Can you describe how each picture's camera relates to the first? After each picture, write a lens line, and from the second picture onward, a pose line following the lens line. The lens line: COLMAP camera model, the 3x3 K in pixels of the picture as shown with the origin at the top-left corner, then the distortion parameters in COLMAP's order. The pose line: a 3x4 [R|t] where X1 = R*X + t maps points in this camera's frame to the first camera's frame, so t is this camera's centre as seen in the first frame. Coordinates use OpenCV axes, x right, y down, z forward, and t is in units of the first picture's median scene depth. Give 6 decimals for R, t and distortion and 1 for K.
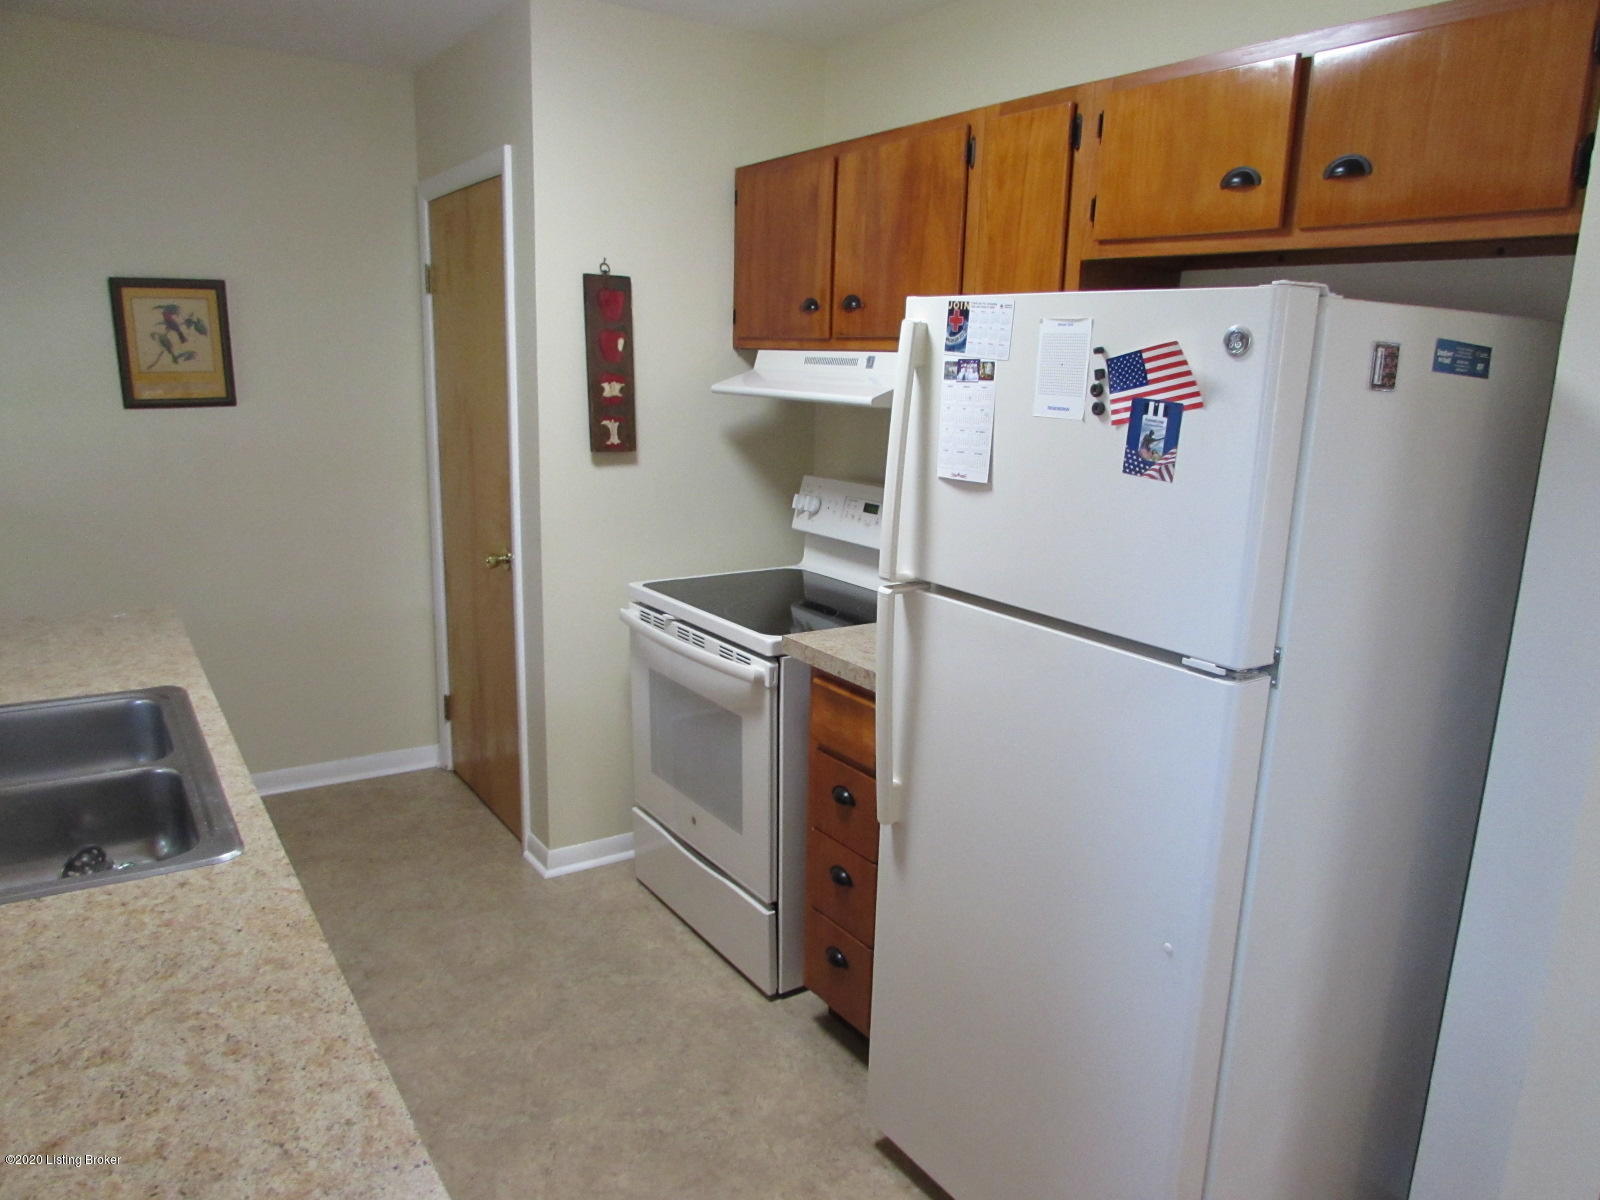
lens RADIAL K [[1126.2, 0, 804.6], [0, 1126.2, 603.7], [0, 0, 1]] dist [-0.030813, 0.002791]
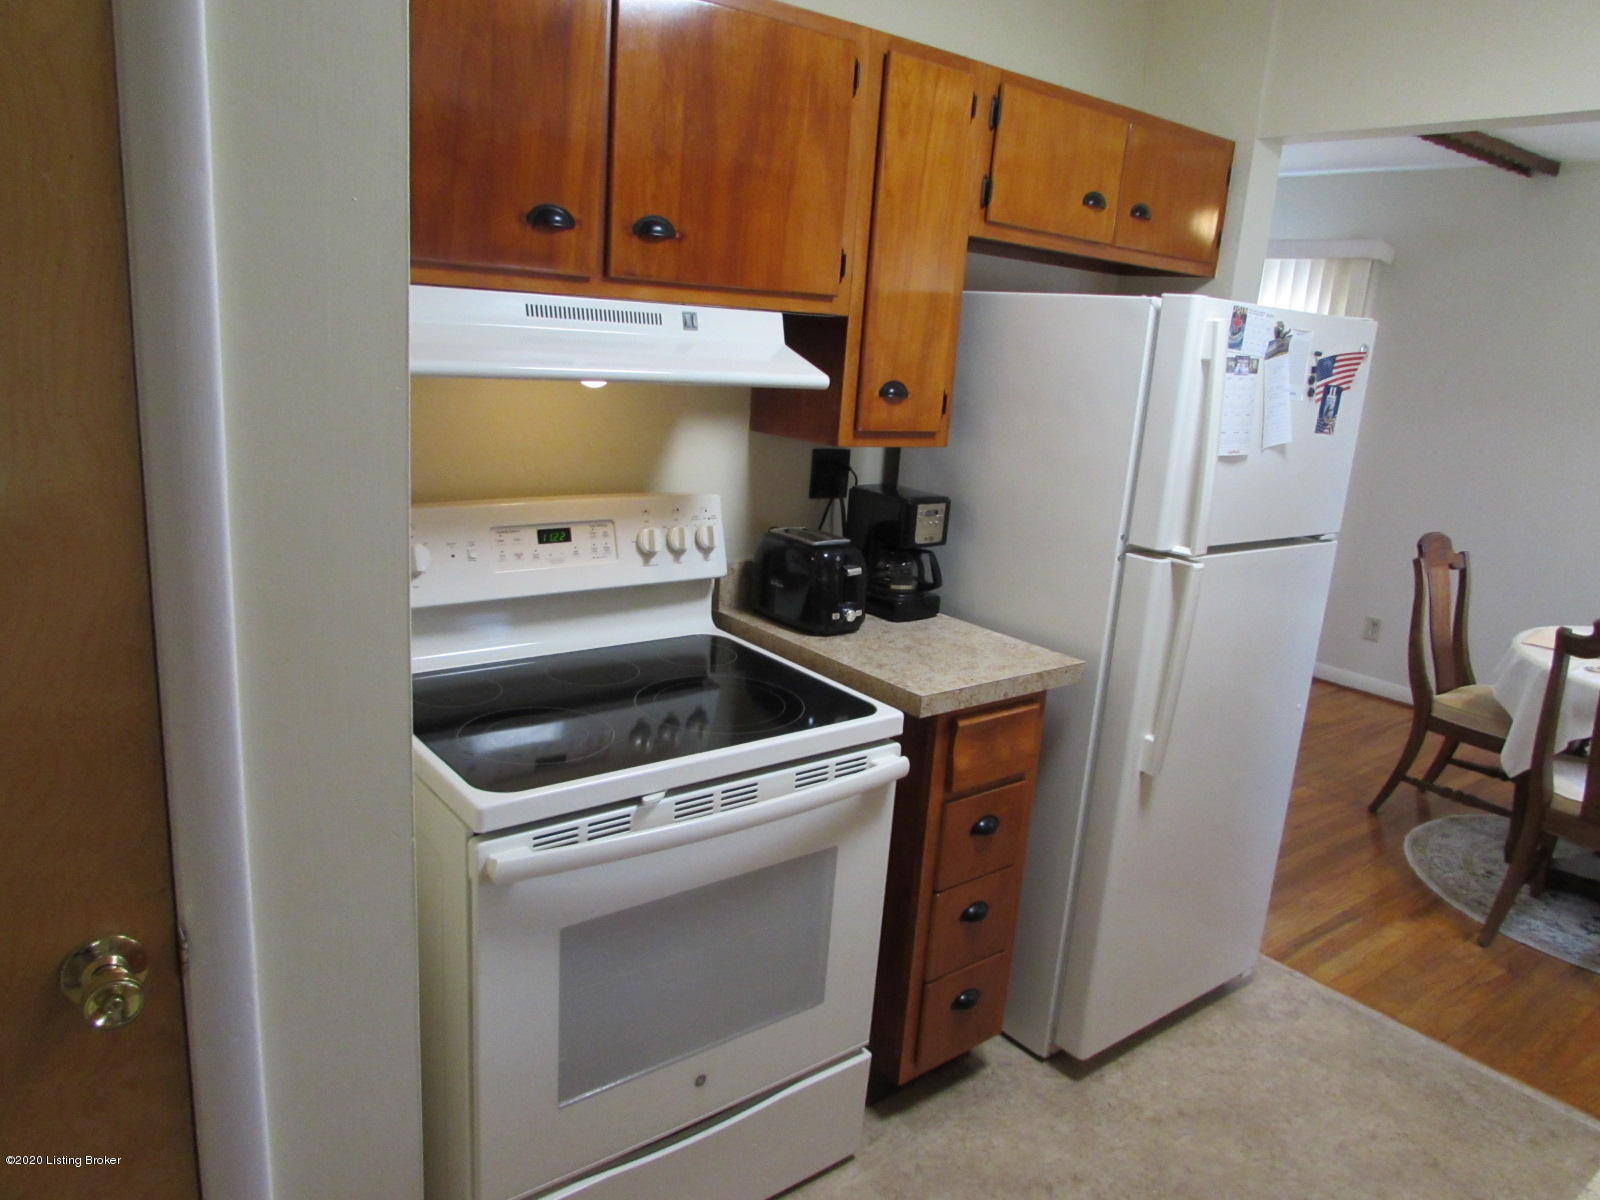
lens RADIAL K [[1126.2, 0, 805.4], [0, 1126.2, 602.1], [0, 0, 1]] dist [-0.030813, 0.002791]
pose [[-0.085640, -0.269625, 0.959150, -0.841179], [0.141008, 0.949716, 0.279563, -0.297751], [-0.986297, 0.159190, -0.043314, 1.257666]]
